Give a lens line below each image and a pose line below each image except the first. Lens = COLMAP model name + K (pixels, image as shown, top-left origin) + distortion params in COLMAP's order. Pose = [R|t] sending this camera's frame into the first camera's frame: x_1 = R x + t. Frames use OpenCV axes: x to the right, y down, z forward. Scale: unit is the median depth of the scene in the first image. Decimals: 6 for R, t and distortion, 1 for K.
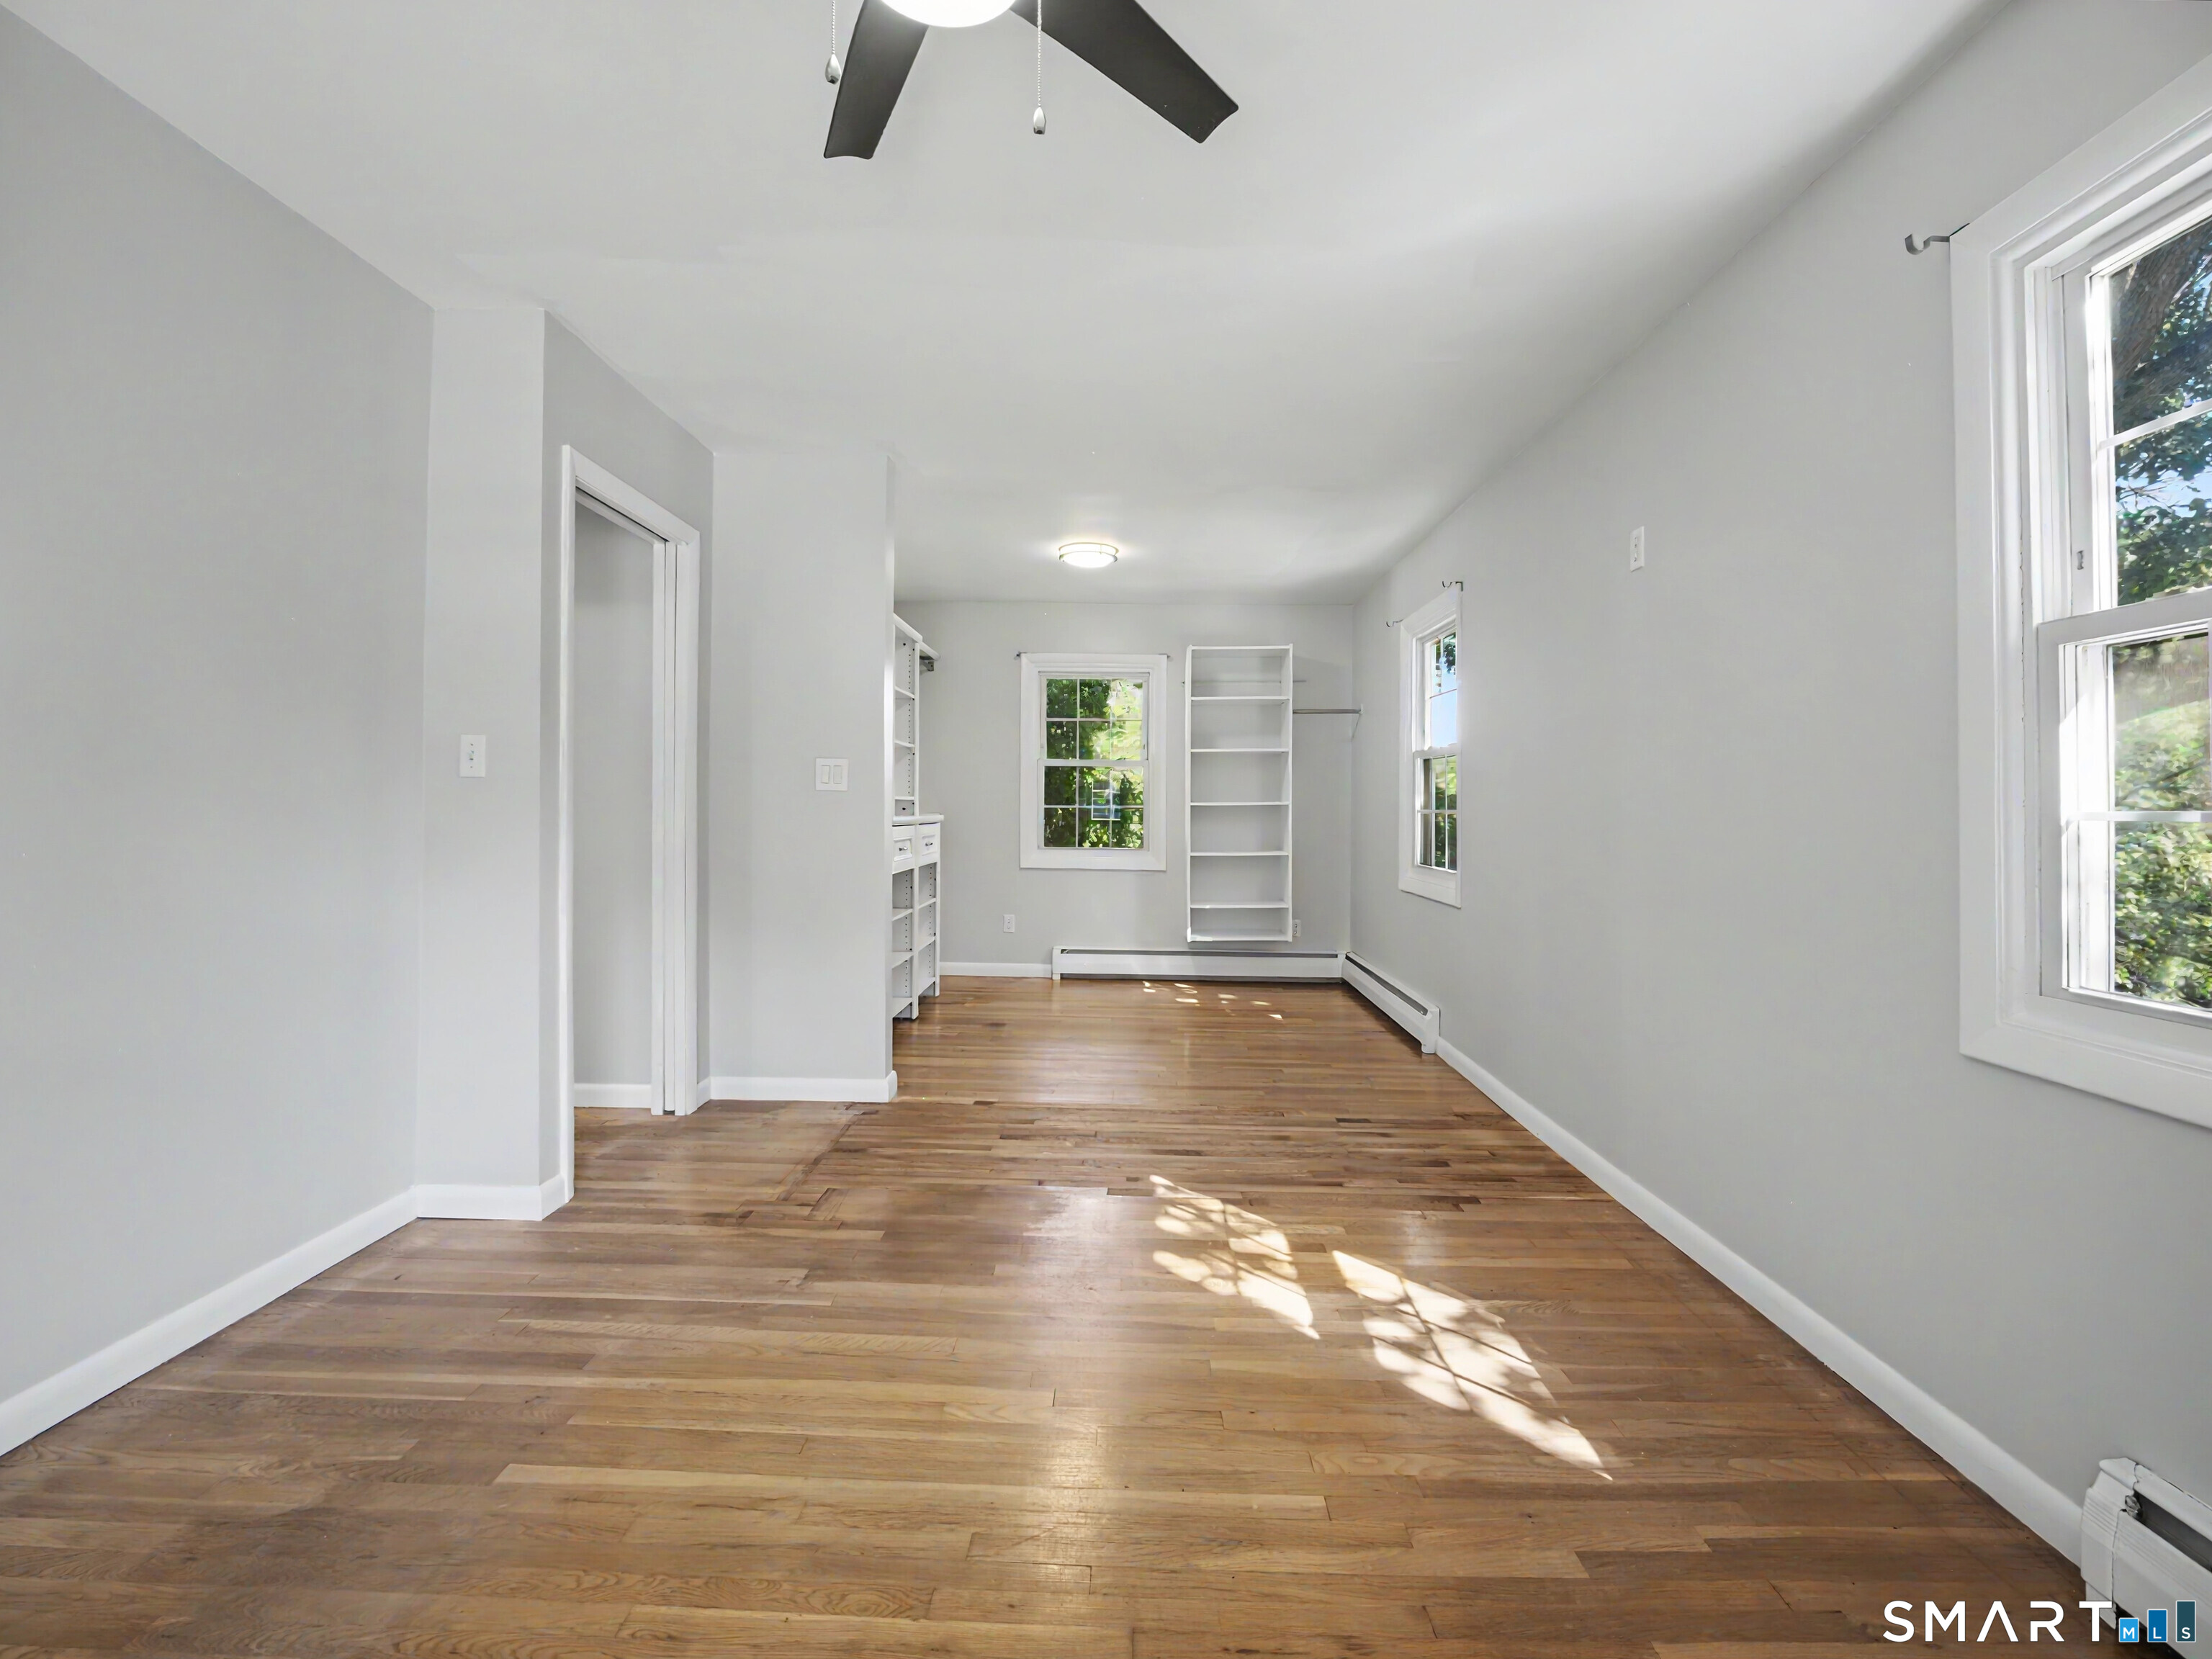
lens RADIAL K [[1026.4, 0, 1104.4], [0, 1026.4, 818.3], [0, 0, 1]] dist [-0.001394, -0.000147]
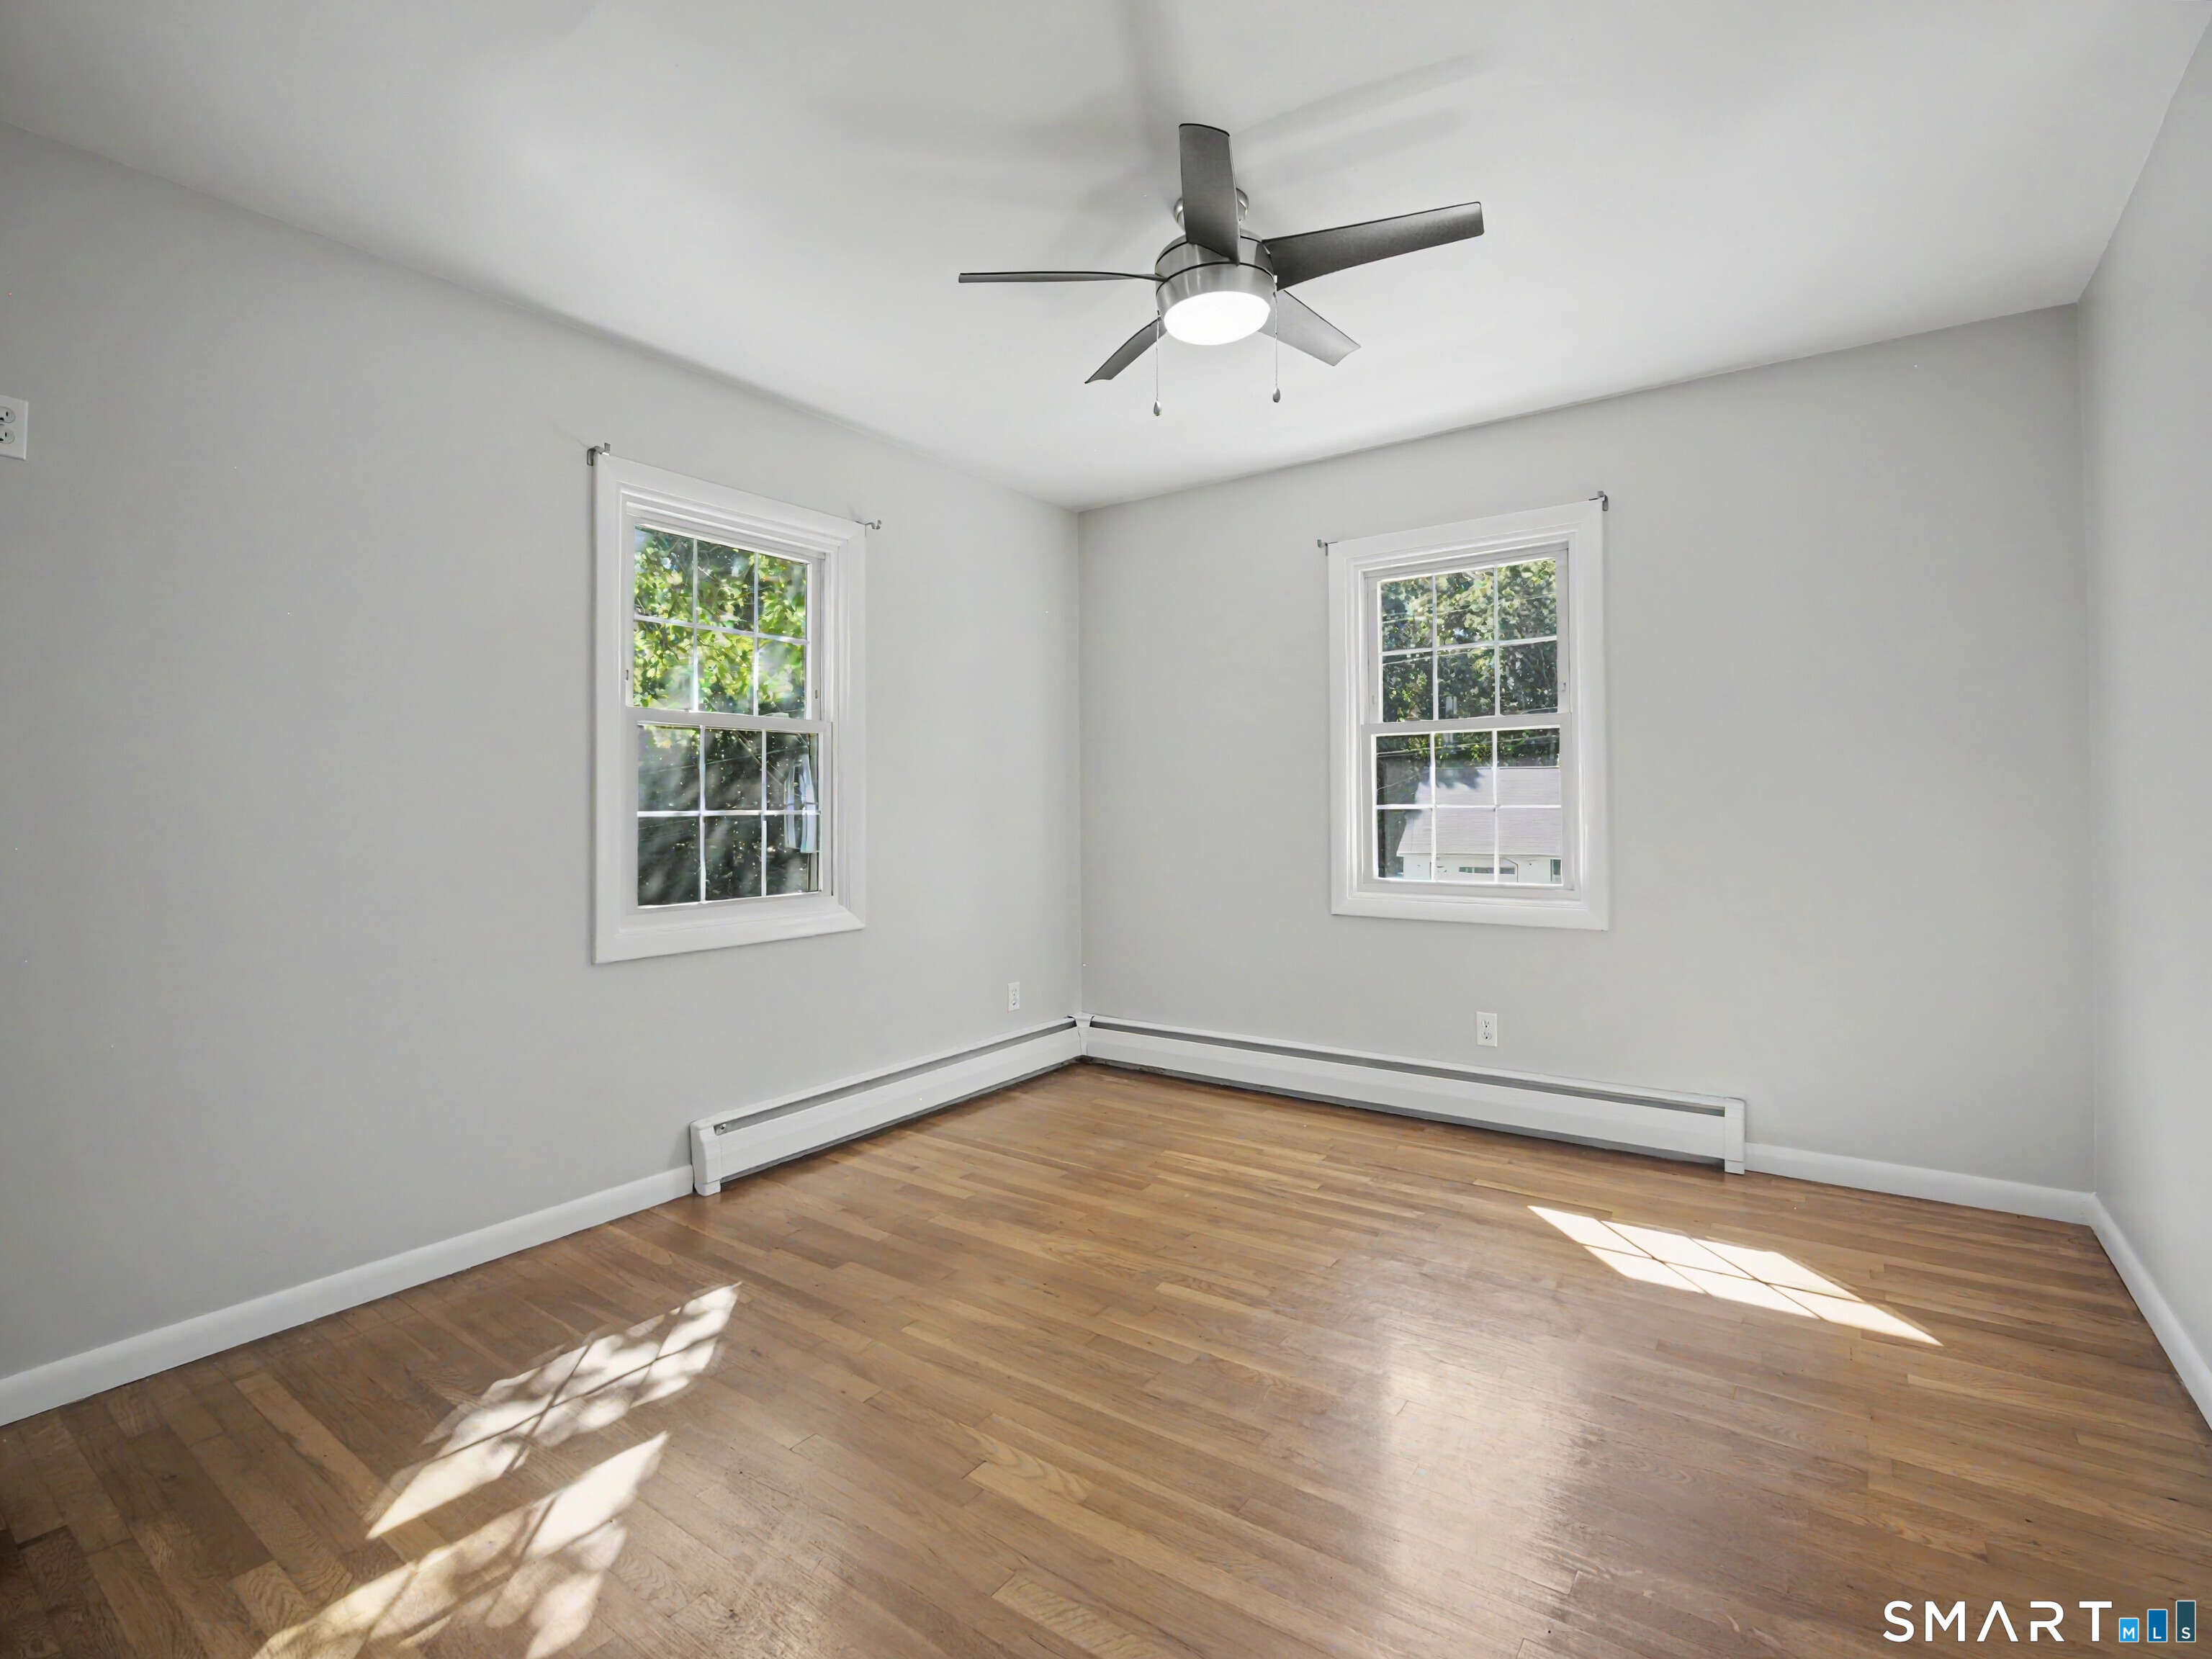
lens RADIAL K [[1026.4, 0, 1101.2], [0, 1026.4, 825.5], [0, 0, 1]] dist [-0.001394, -0.000147]
pose [[-0.848461, 0.004386, 0.529240, -0.568679], [0.008355, 0.999952, 0.005107, -0.008719], [-0.529193, 0.008755, -0.848457, 1.548258]]
